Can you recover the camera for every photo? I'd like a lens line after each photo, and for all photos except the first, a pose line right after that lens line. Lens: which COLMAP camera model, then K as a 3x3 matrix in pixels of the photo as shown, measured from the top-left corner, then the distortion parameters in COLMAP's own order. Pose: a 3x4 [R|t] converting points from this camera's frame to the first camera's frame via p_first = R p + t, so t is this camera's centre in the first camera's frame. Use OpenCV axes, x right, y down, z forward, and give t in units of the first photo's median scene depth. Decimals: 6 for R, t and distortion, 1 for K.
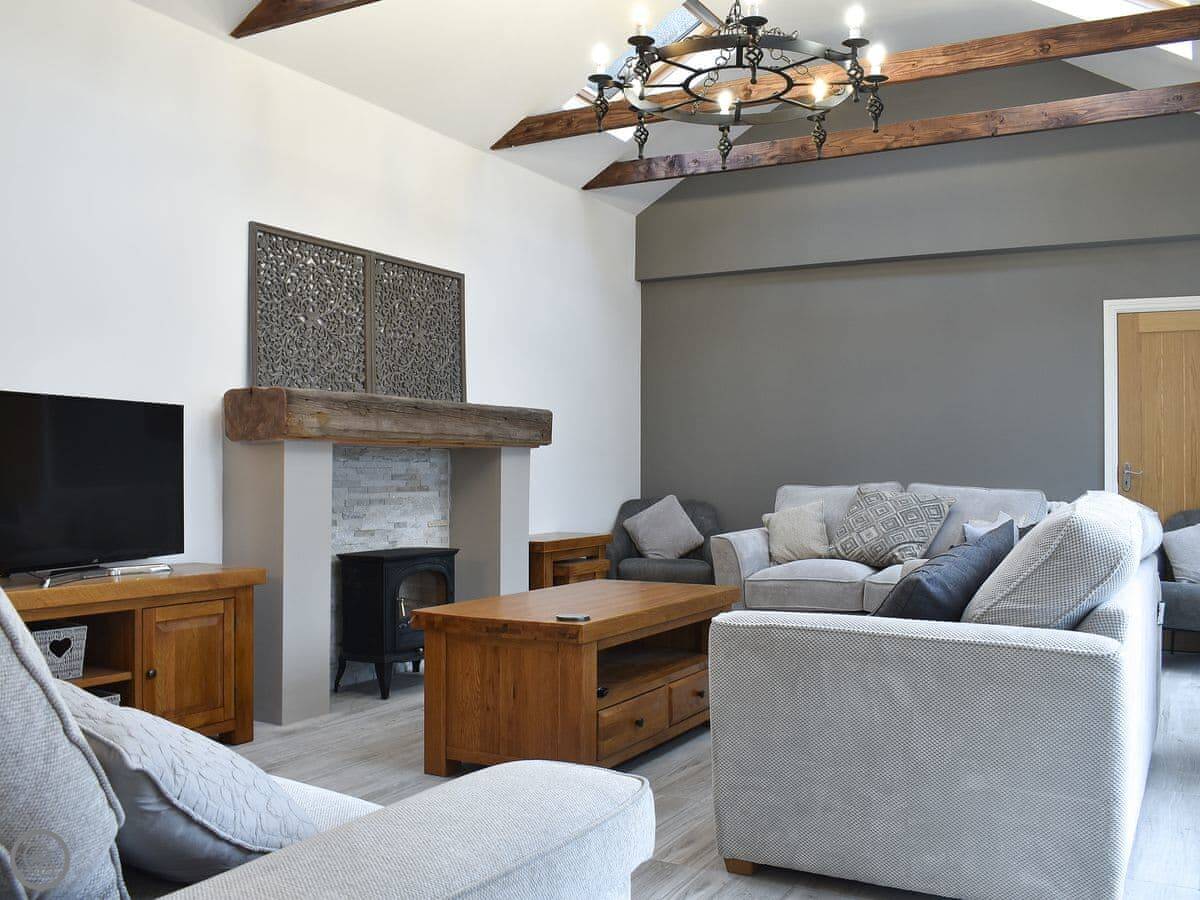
lens RADIAL K [[1102.4, 0, 600.0], [0, 1102.4, 450.0], [0, 0, 1]] dist [-0.119386, -0.000421]
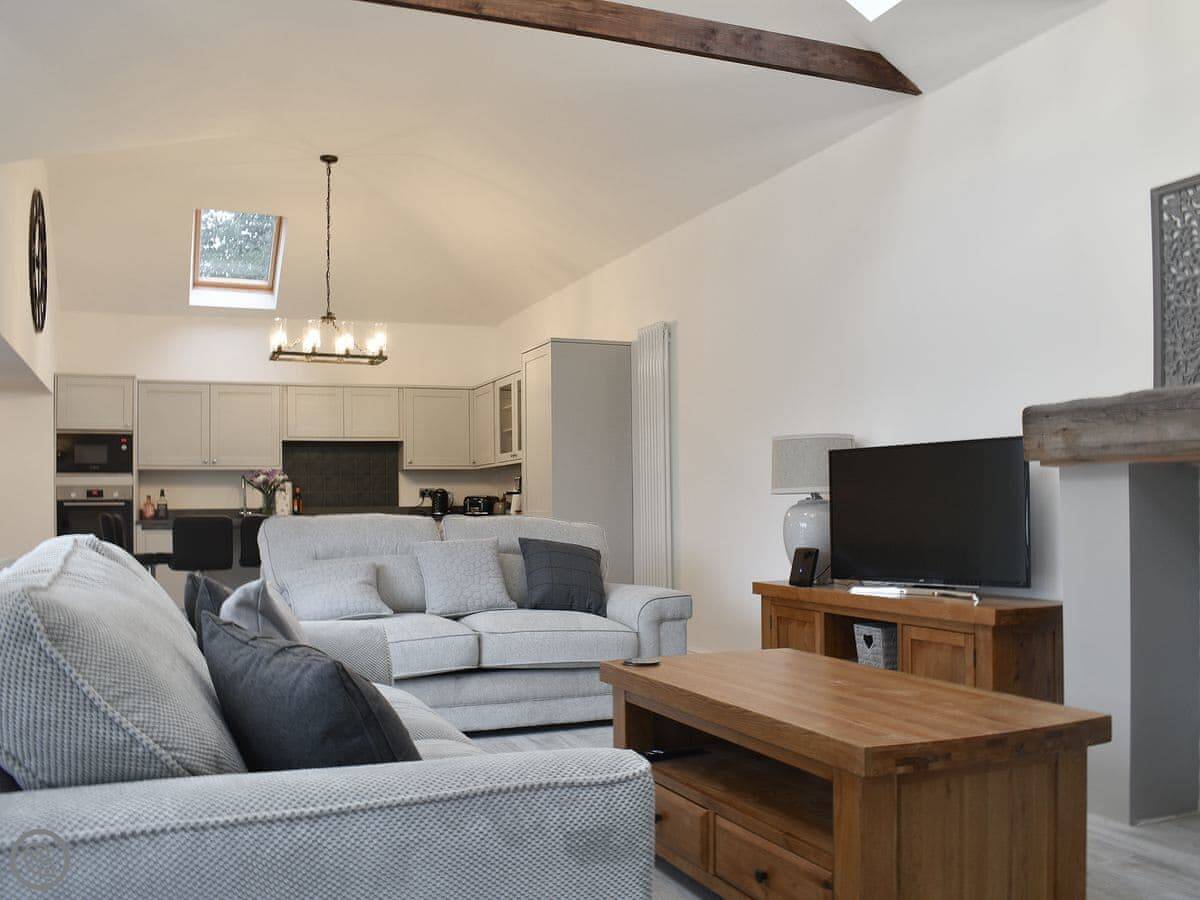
lens RADIAL K [[1064.7, 0, 600.0], [0, 1064.7, 450.0], [0, 0, 1]] dist [-0.015817, -0.002731]
pose [[-0.622612, -0.038063, -0.781605, 0.566285], [0.025338, 0.997312, -0.068751, 0.026100], [0.782121, -0.062609, -0.619974, 1.221010]]
